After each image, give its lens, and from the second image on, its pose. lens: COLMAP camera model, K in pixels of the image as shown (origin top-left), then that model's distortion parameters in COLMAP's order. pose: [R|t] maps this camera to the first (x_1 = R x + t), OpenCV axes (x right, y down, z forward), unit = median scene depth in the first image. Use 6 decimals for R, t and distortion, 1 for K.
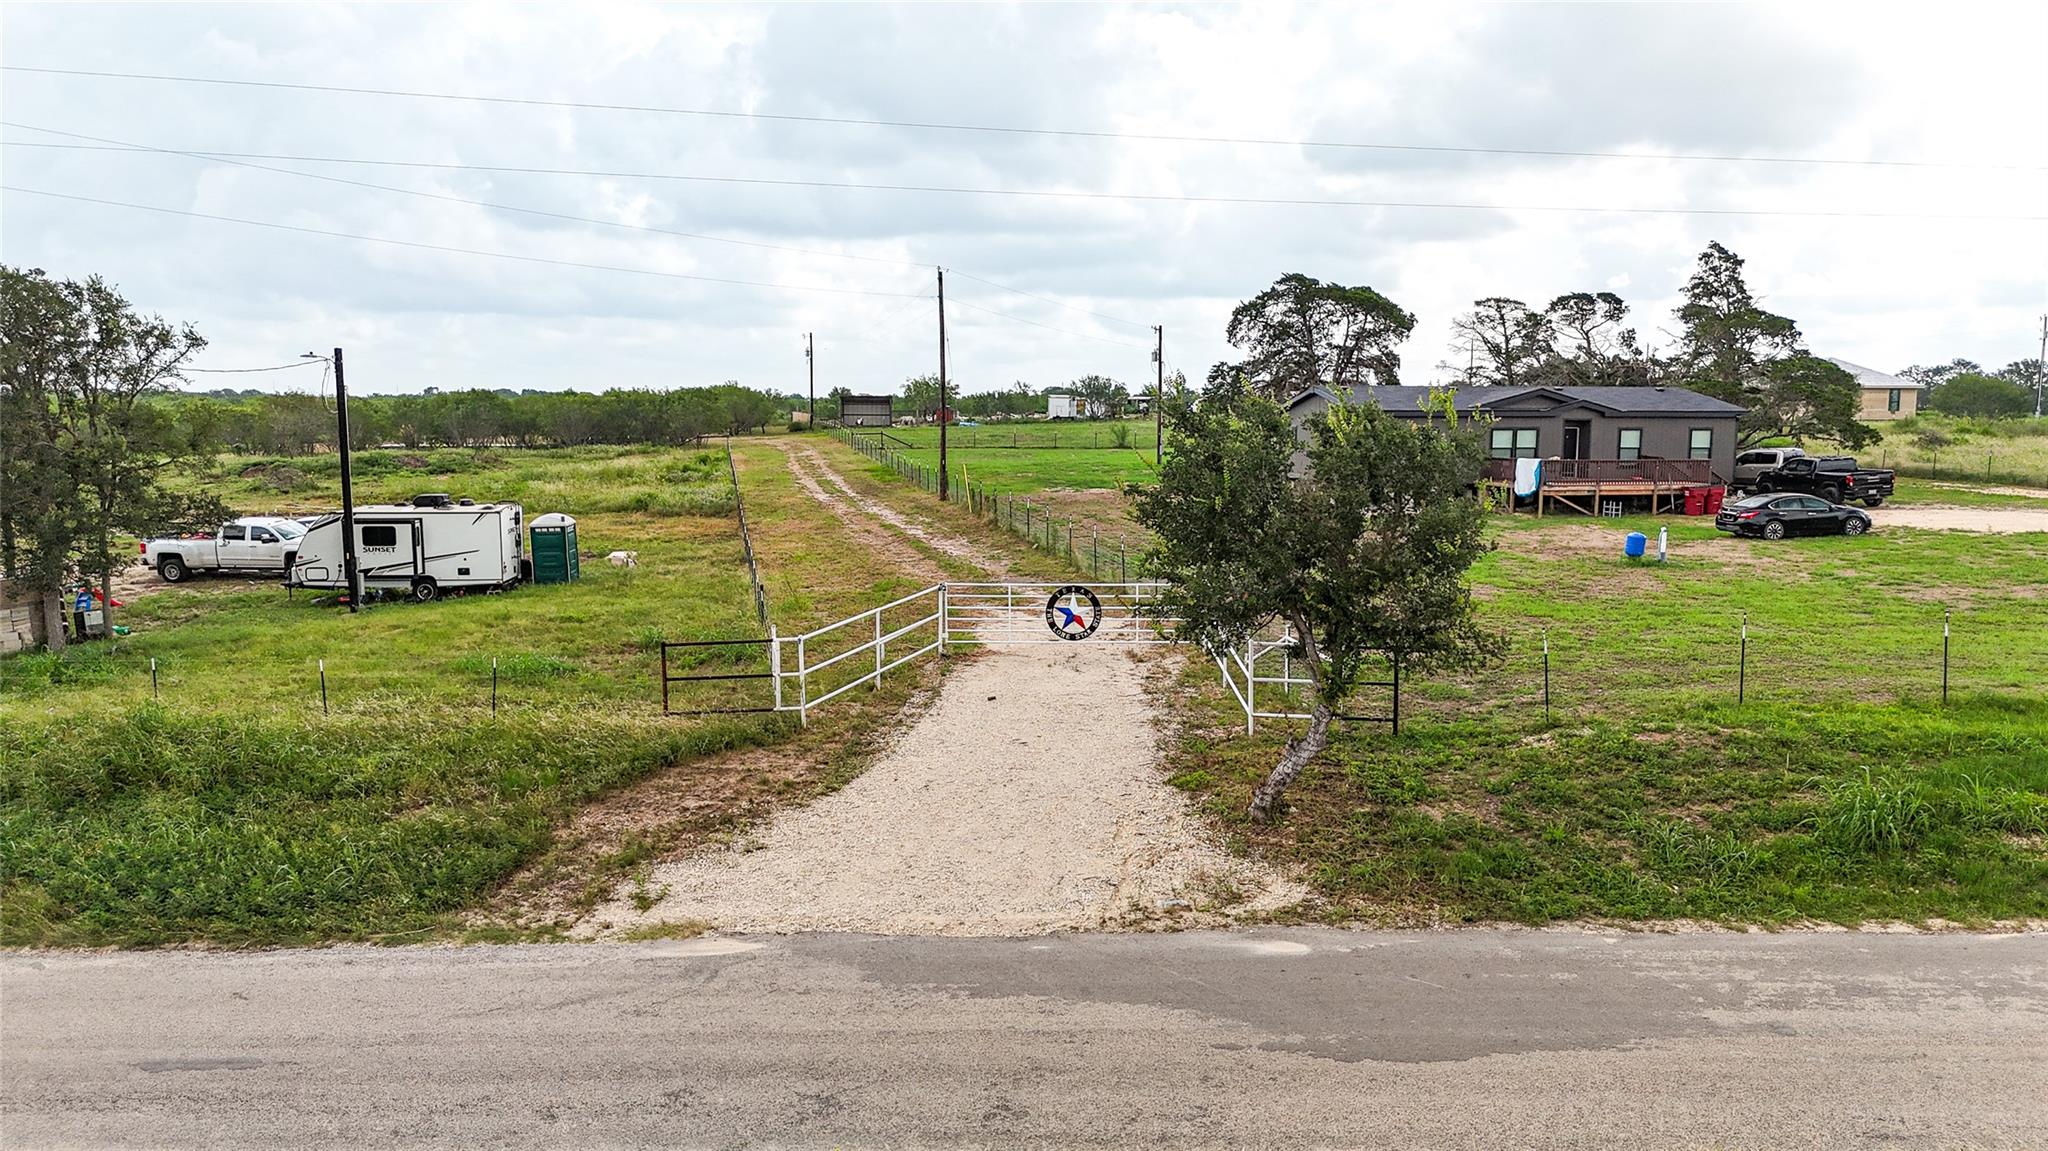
lens RADIAL K [[1482.7, 0, 1024.0], [0, 1482.7, 575.5], [0, 0, 1]] dist [0.065476, -0.001933]
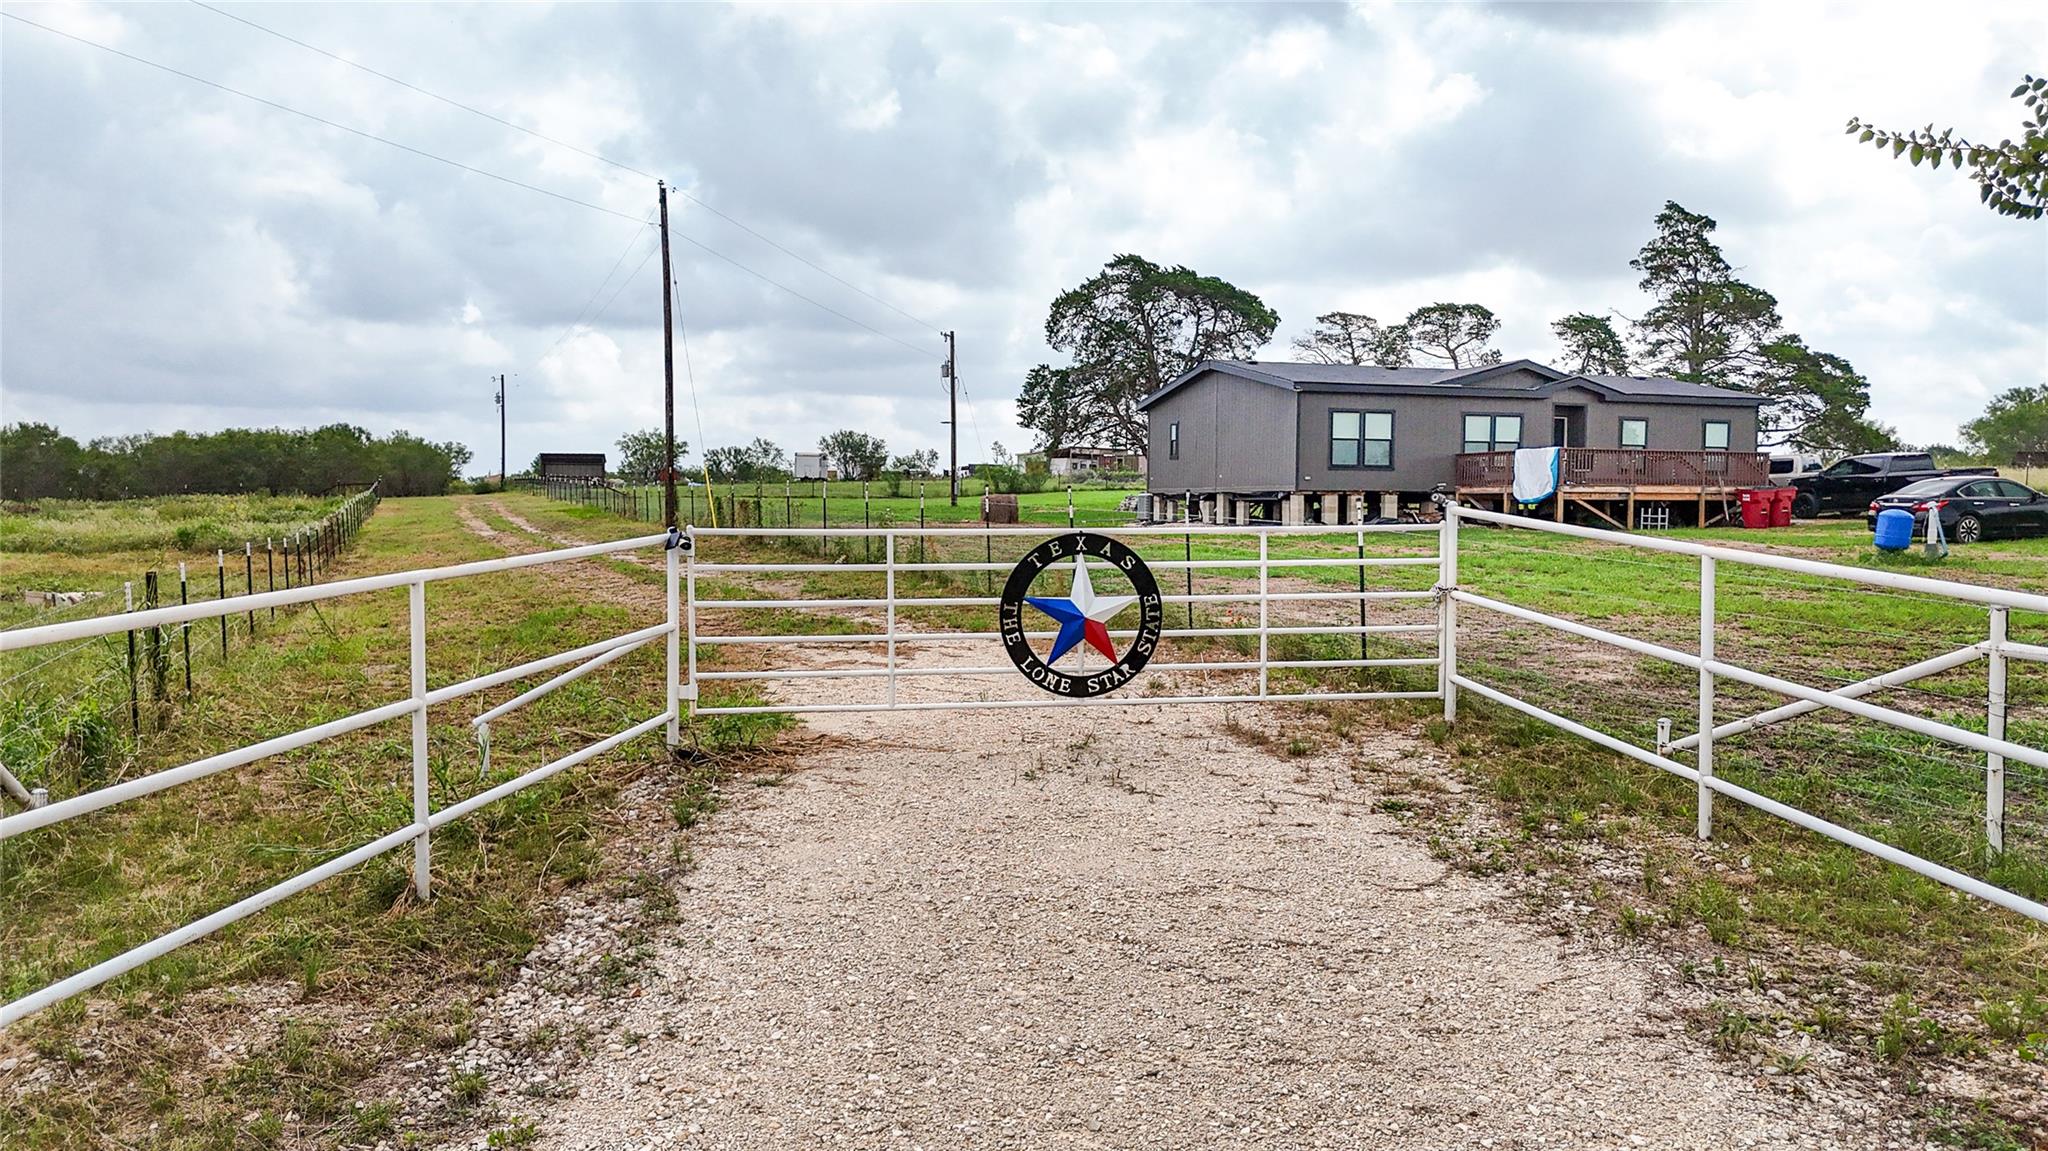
lens RADIAL K [[1482.7, 0, 1024.0], [0, 1482.7, 575.5], [0, 0, 1]] dist [0.065476, -0.001933]
pose [[0.983738, -0.009308, 0.179369, -0.016454], [0.021176, 0.997702, -0.064365, 0.015715], [-0.178358, 0.067116, 0.981674, 0.280623]]
